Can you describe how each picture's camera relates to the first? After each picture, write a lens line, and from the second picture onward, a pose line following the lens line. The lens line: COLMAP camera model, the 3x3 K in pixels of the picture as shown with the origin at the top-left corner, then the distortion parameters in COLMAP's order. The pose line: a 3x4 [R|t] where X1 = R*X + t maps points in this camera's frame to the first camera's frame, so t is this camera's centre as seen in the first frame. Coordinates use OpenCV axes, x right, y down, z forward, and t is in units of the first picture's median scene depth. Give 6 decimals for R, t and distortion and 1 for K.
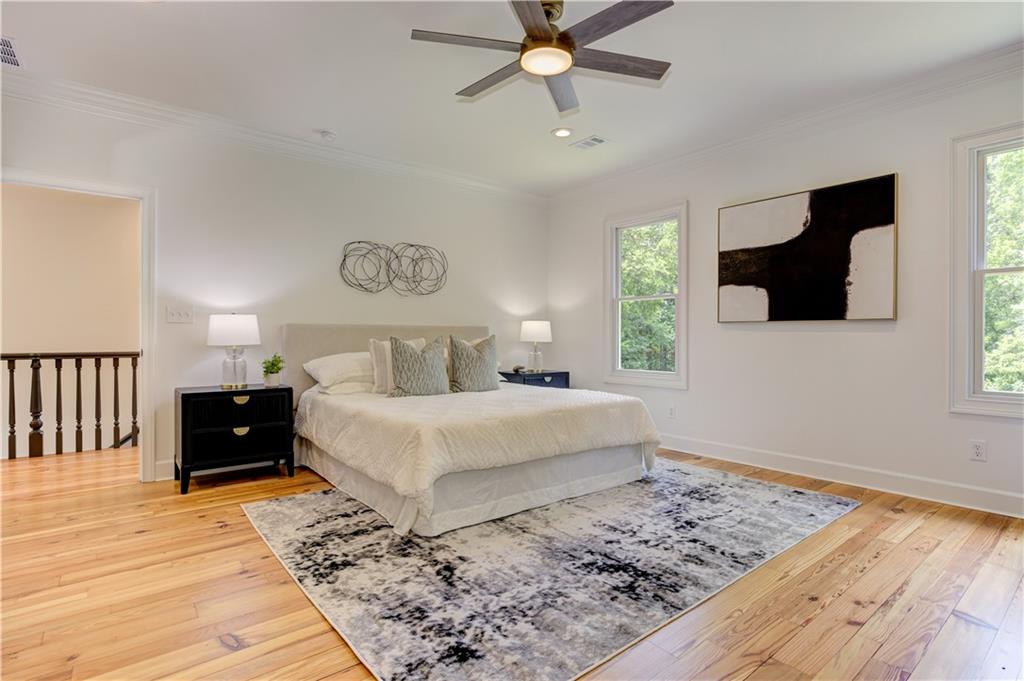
lens RADIAL K [[498.3, 0, 514.7], [0, 498.3, 339.7], [0, 0, 1]] dist [-0.027485, -0.000568]
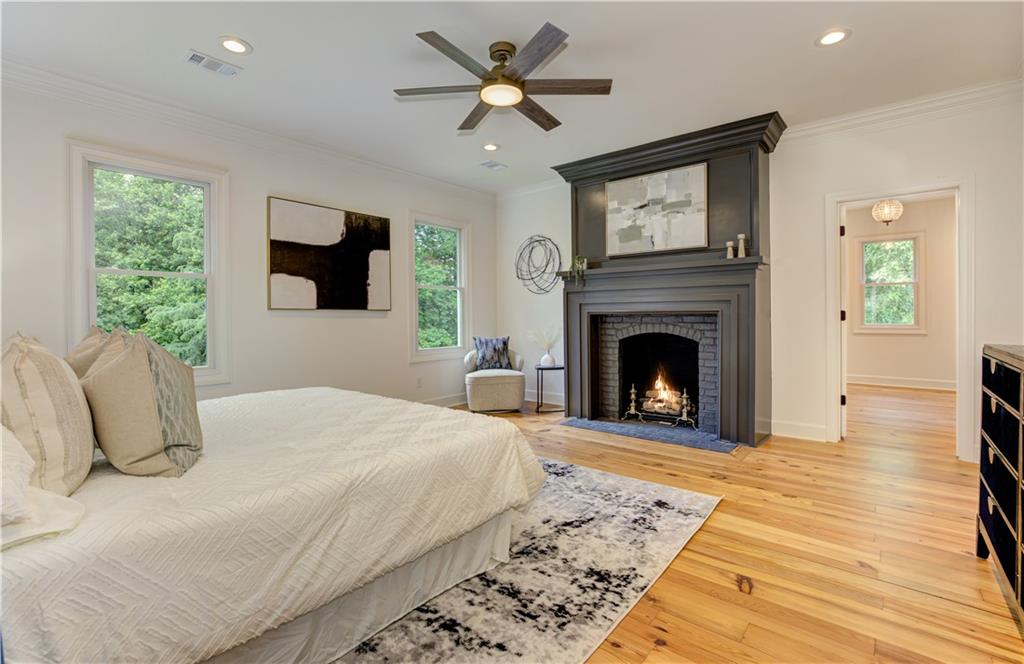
lens RADIAL K [[466.5, 0, 515.0], [0, 466.5, 324.1], [0, 0, 1]] dist [-0.029971, 0.000226]
pose [[-0.202437, -0.014983, 0.979181, -1.112107], [0.008423, 0.999819, 0.017041, -0.027036], [-0.979259, 0.011697, -0.202274, 1.268680]]
